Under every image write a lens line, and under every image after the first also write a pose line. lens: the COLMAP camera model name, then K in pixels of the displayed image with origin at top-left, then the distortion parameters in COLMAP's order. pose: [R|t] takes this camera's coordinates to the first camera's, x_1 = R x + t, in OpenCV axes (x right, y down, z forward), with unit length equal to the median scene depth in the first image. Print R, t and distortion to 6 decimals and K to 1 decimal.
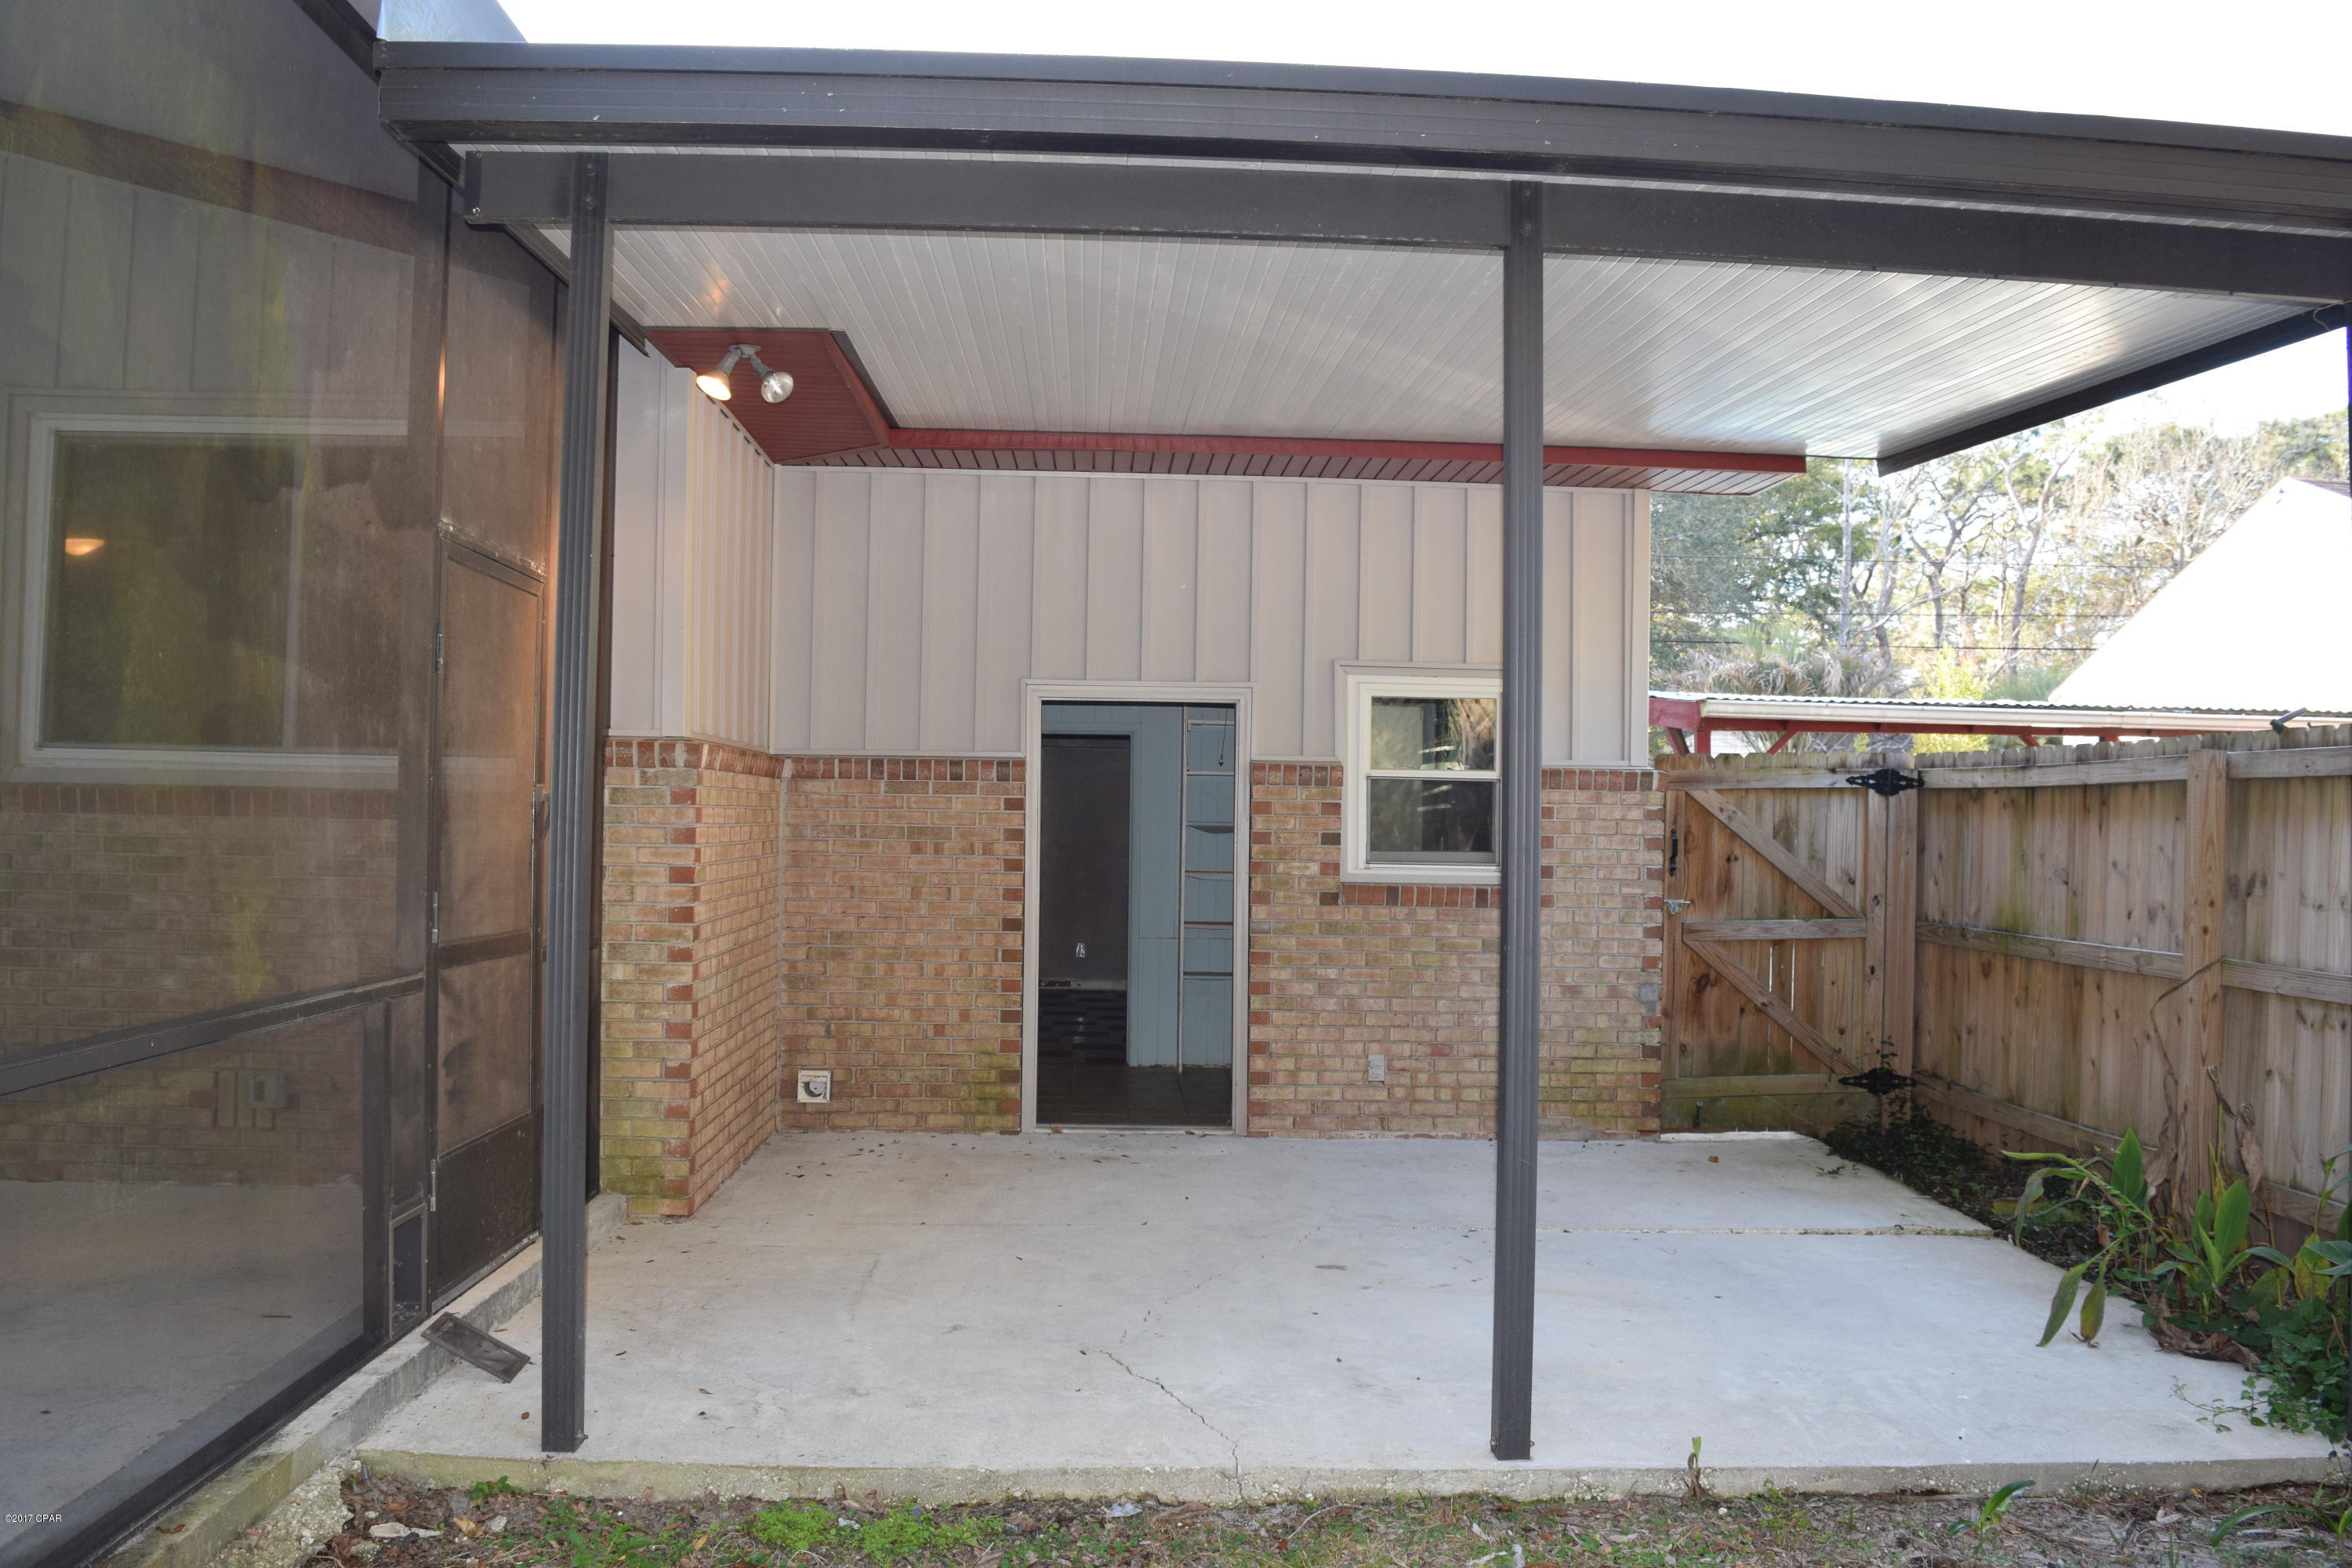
lens RADIAL K [[1867.4, 0, 1176.0], [0, 1867.4, 784.0], [0, 0, 1]] dist [-0.106697, -0.002197]
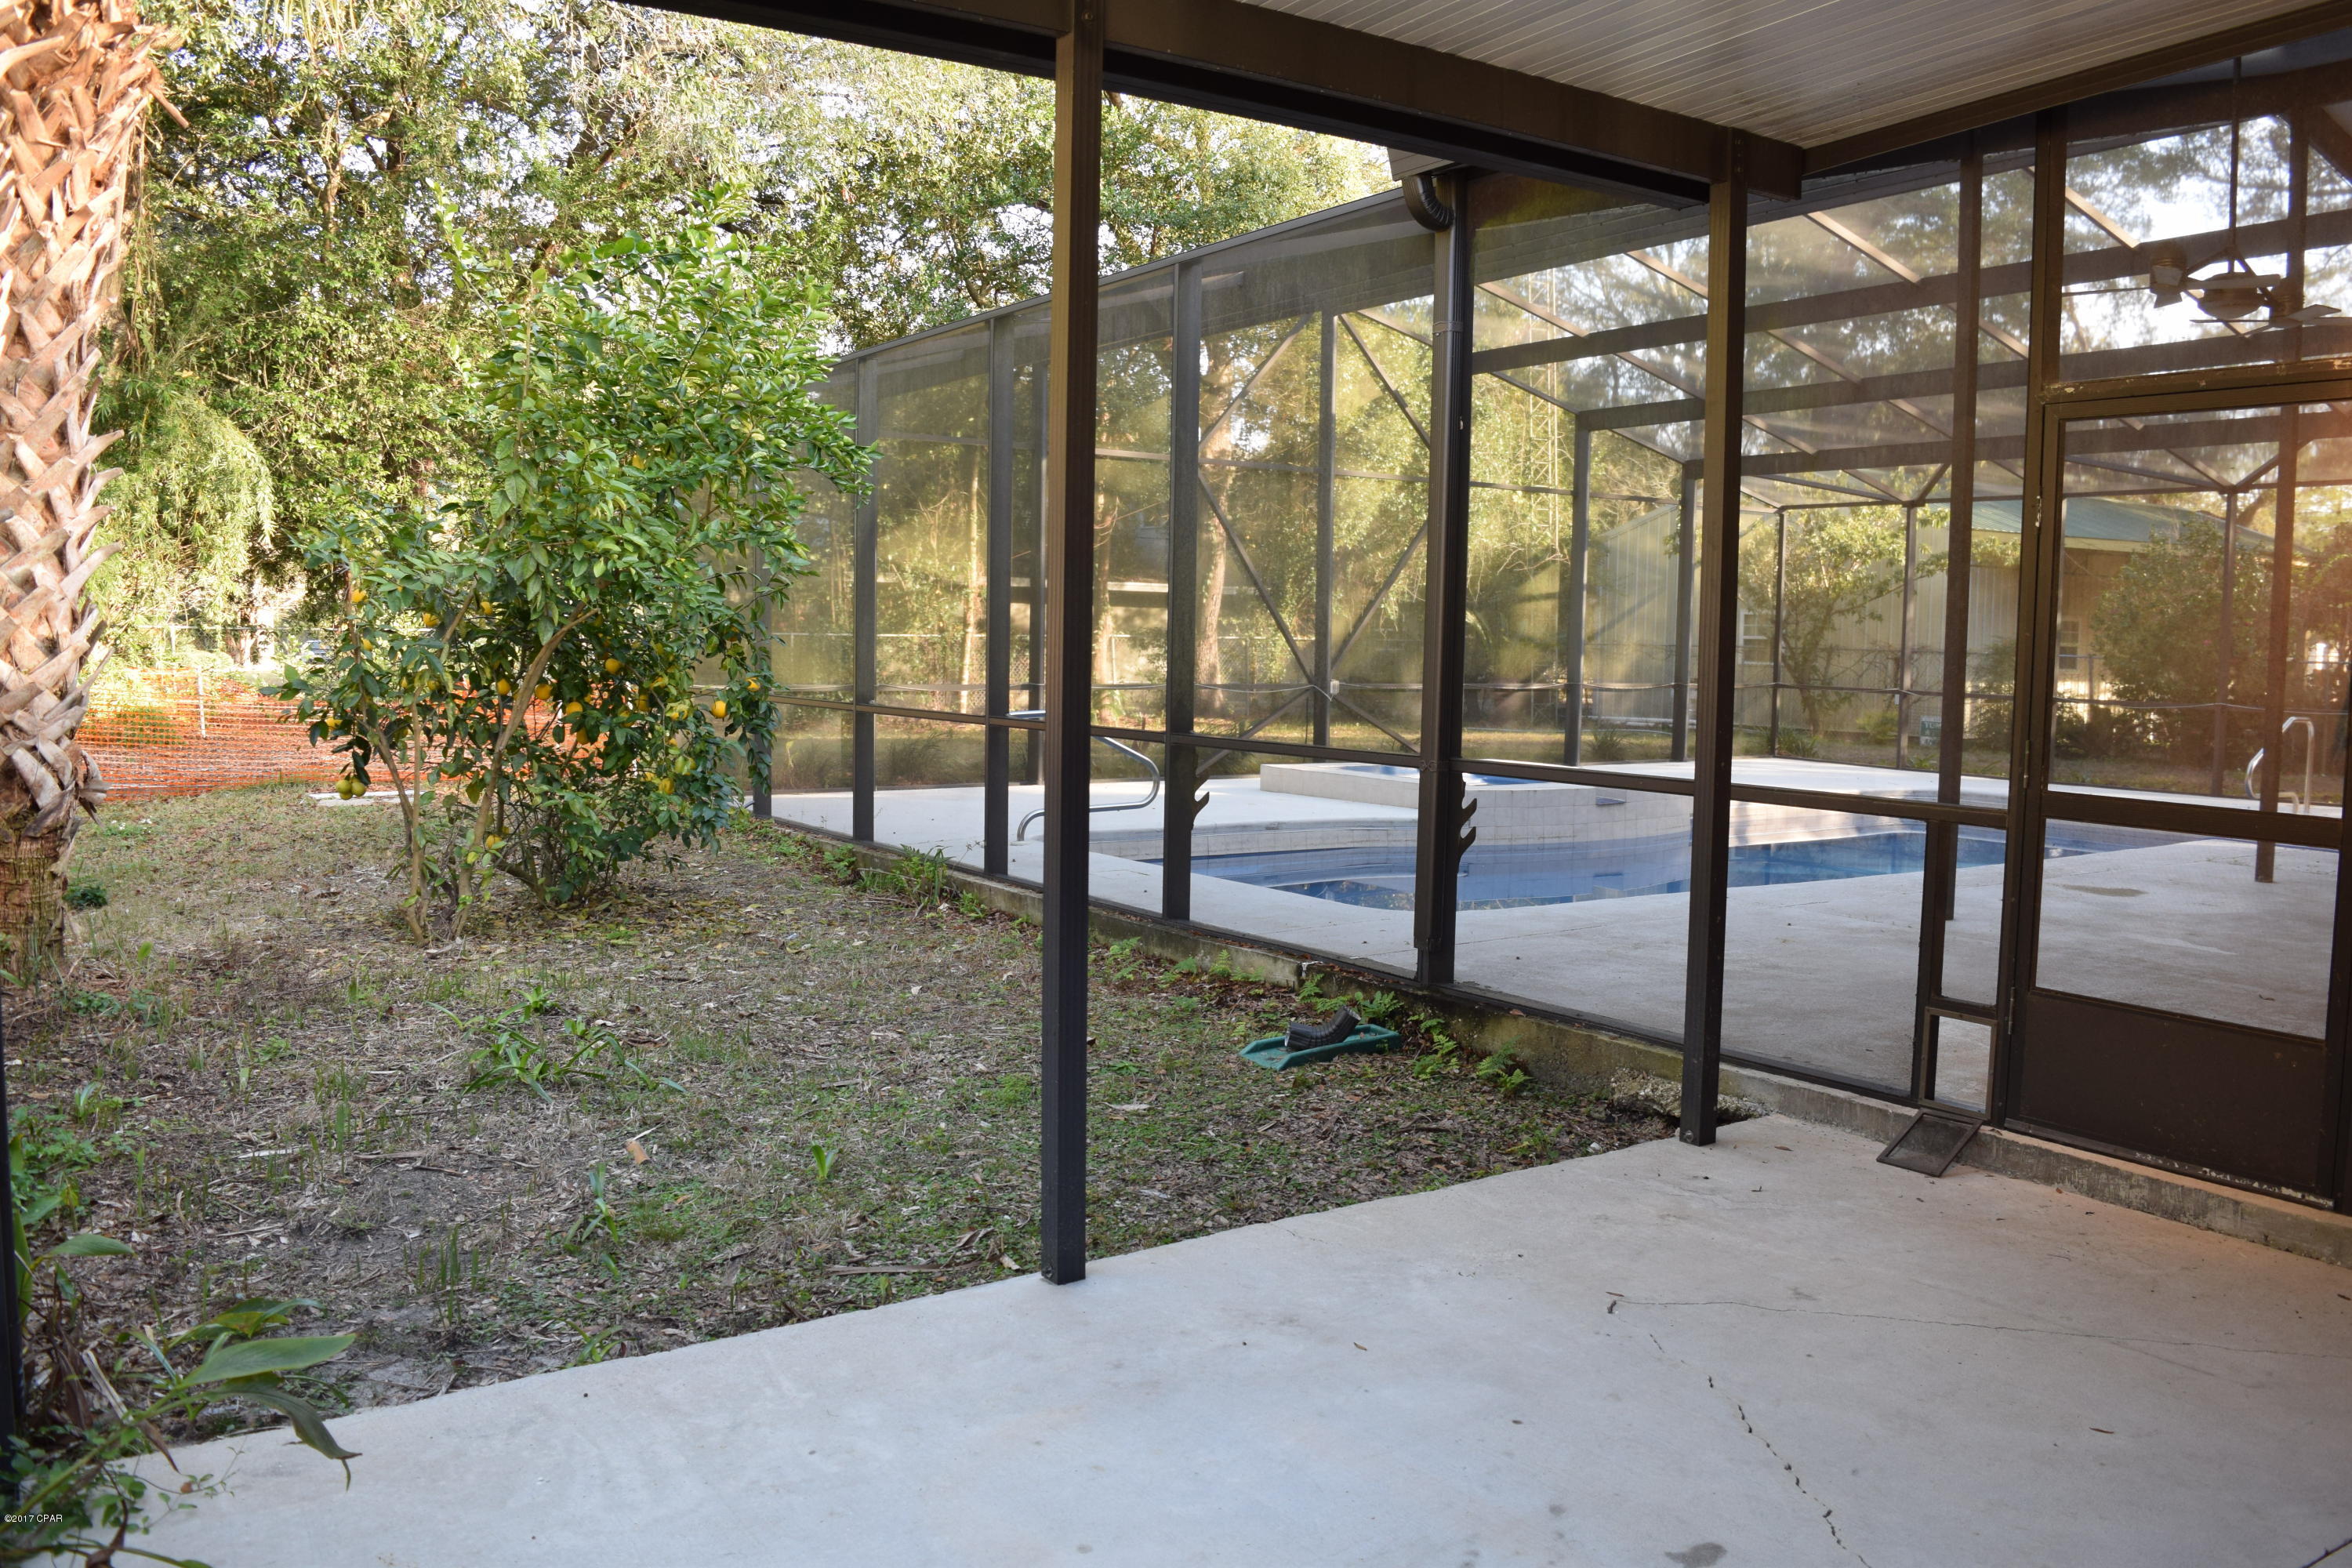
lens RADIAL K [[1867.4, 0, 1176.0], [0, 1867.4, 784.0], [0, 0, 1]] dist [-0.106697, -0.002197]
pose [[-0.862111, 0.014949, -0.506498, 0.545882], [-0.017148, 0.998131, 0.058647, 0.030283], [0.506429, 0.059246, -0.860244, 1.614895]]
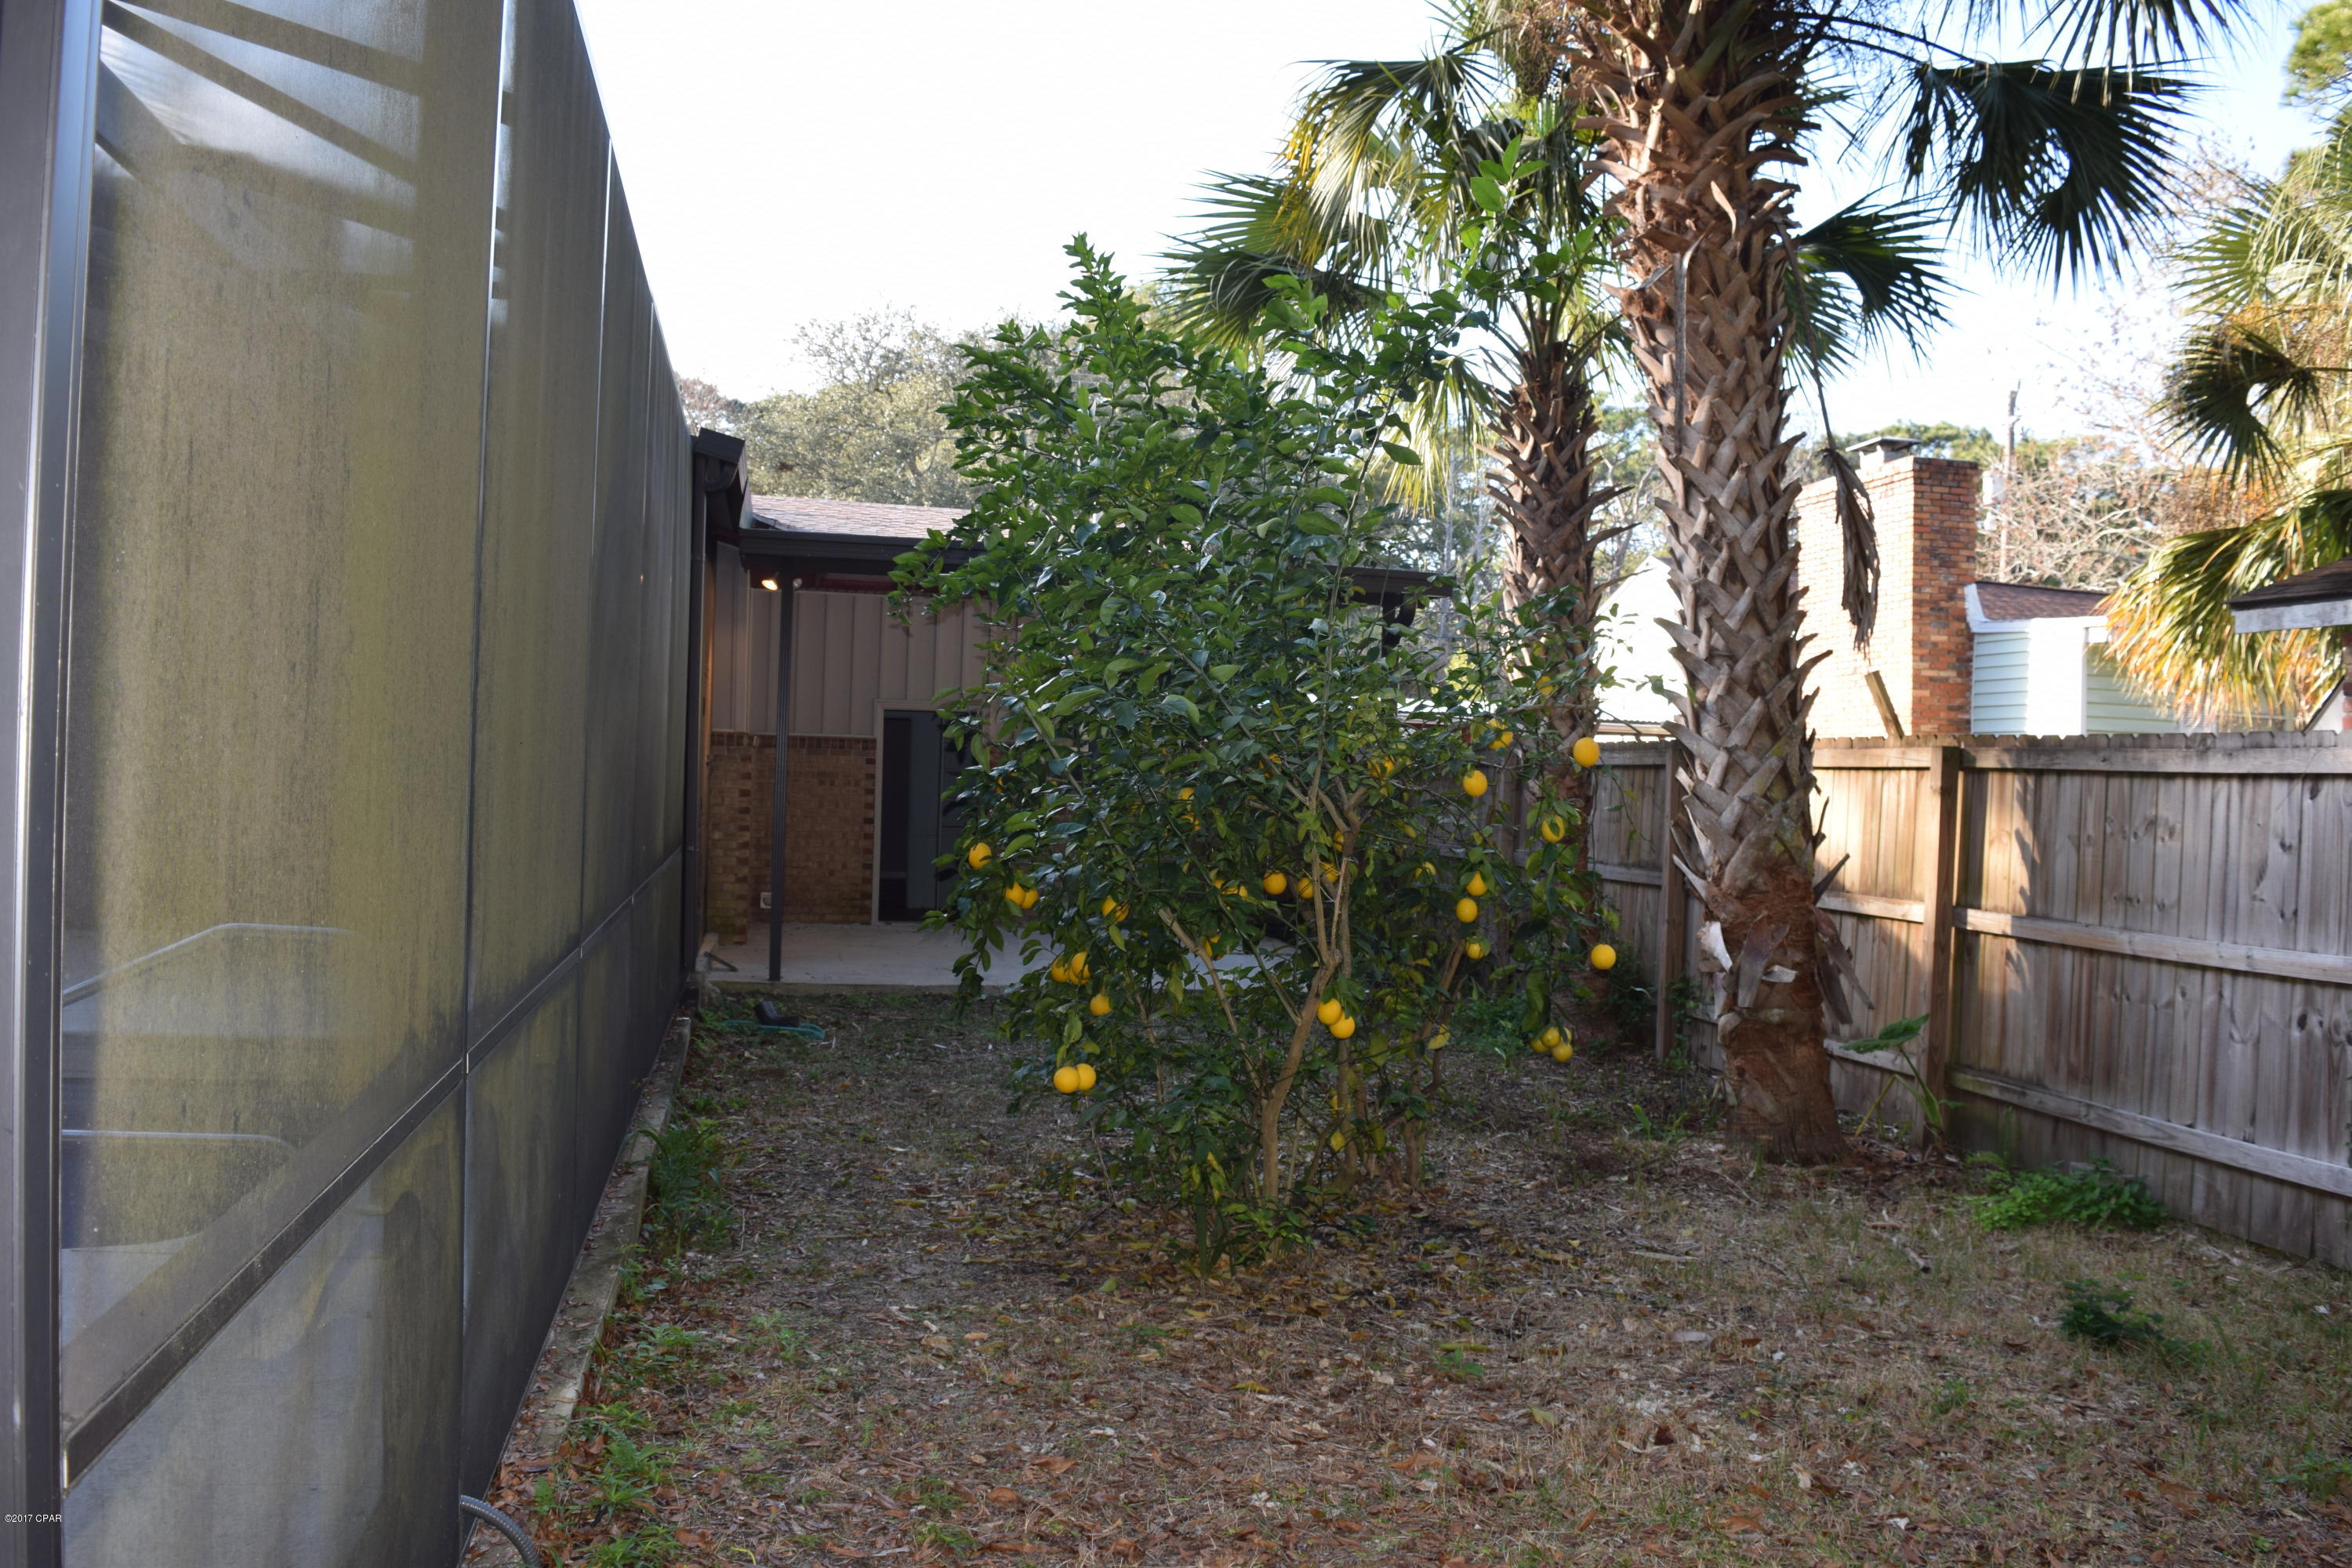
lens RADIAL K [[1867.4, 0, 1176.0], [0, 1867.4, 784.0], [0, 0, 1]] dist [-0.106697, -0.002197]
pose [[0.985940, 0.014736, 0.166451, -0.175551], [-0.020410, 0.999266, 0.032425, -0.067757], [-0.165851, -0.035367, 0.985516, -1.920640]]
